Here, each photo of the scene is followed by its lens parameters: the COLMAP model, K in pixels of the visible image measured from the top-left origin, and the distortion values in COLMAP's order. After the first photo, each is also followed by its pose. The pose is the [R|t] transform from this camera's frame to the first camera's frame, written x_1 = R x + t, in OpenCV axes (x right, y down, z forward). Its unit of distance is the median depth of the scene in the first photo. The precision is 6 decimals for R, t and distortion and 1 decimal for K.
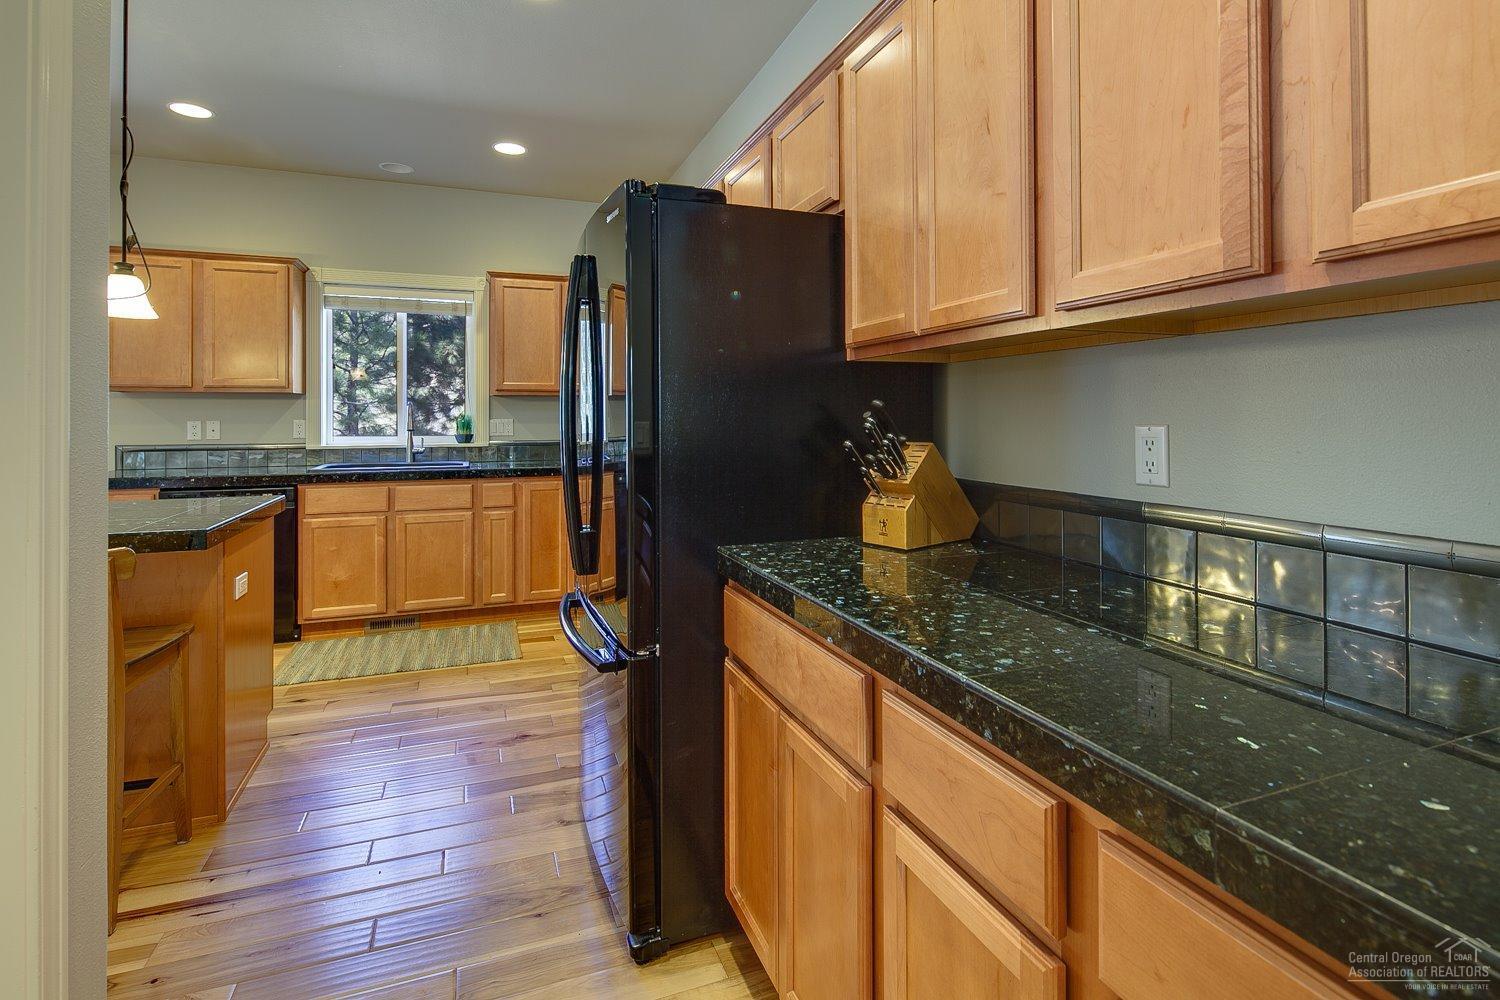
lens RADIAL K [[736.8, 0, 748.8], [0, 736.8, 407.7], [0, 0, 1]] dist [-0.000212, -0.000296]
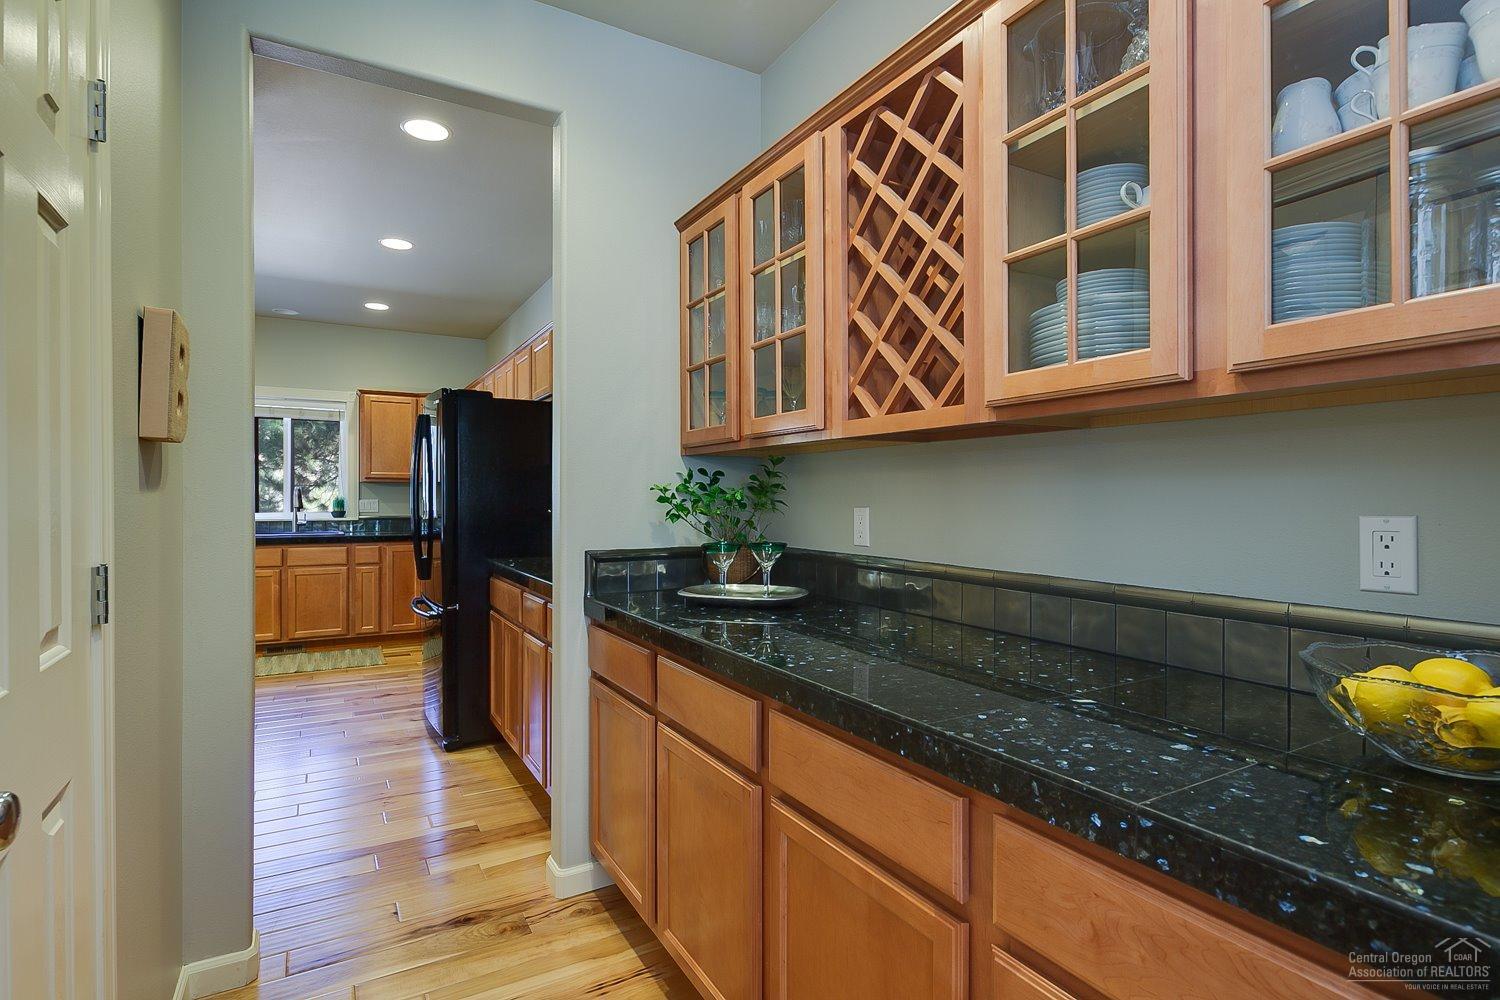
lens RADIAL K [[731.3, 0, 750.0], [0, 731.3, 500.0], [0, 0, 1]] dist [-0.001849, -0.000181]
pose [[0.985723, 0.003380, 0.168341, 0.133762], [-0.005664, 0.999898, 0.013088, -0.005261], [-0.168280, -0.013854, 0.985642, -0.463928]]
